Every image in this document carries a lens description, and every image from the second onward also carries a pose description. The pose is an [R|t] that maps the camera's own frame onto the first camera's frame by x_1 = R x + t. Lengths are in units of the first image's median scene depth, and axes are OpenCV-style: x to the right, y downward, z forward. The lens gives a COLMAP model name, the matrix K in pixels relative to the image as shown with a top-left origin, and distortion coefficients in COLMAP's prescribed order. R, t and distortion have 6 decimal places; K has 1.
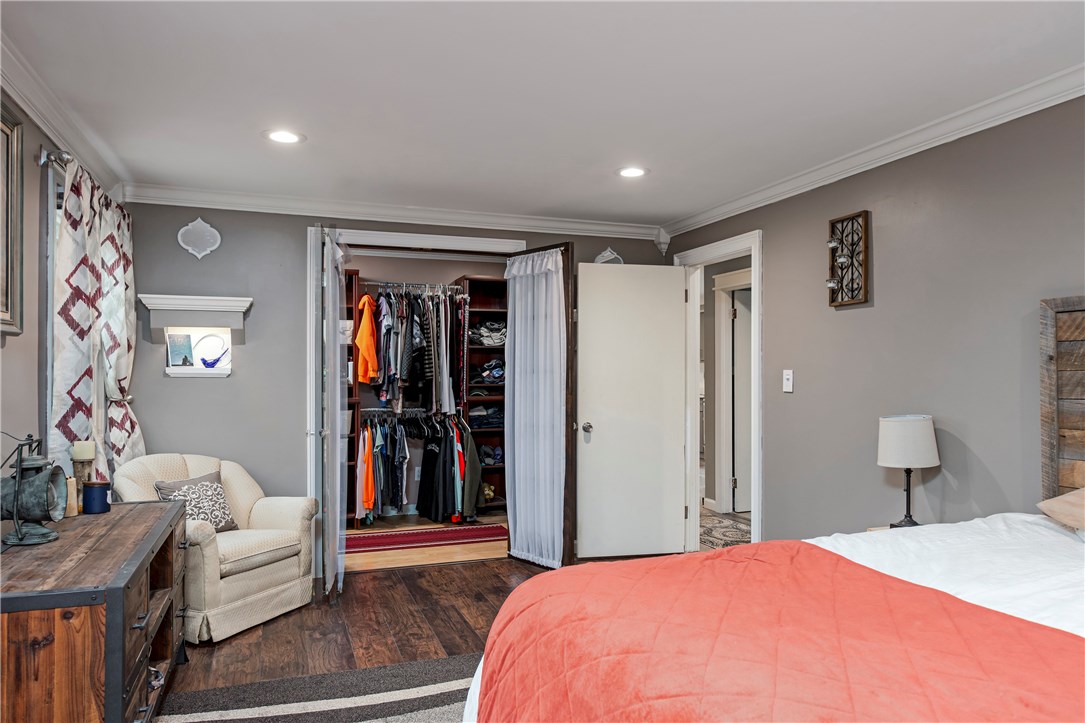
lens RADIAL K [[742.5, 0, 543.9], [0, 742.5, 363.4], [0, 0, 1]] dist [0.006021, 0.000840]
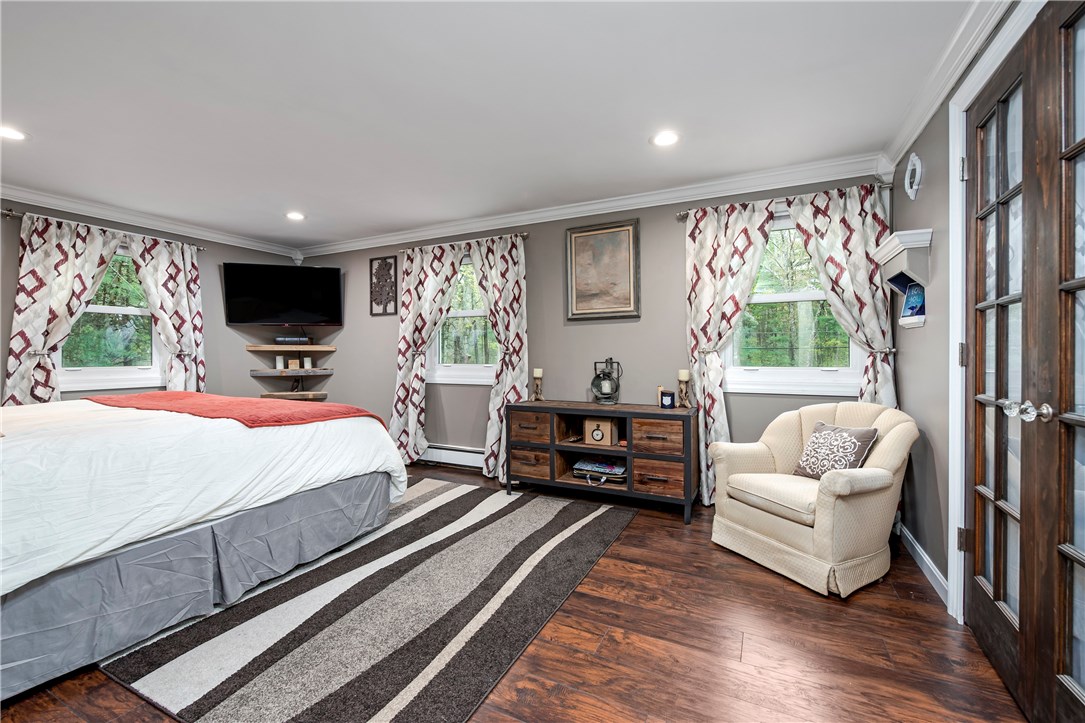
lens RADIAL K [[449.2, 0, 548.4], [0, 449.2, 357.7], [0, 0, 1]] dist [-0.001502, -0.000123]
pose [[-0.720457, 0.016628, -0.693300, 0.329666], [0.019144, 0.999808, 0.004086, 0.048080], [0.693235, -0.010329, -0.720637, 1.359797]]
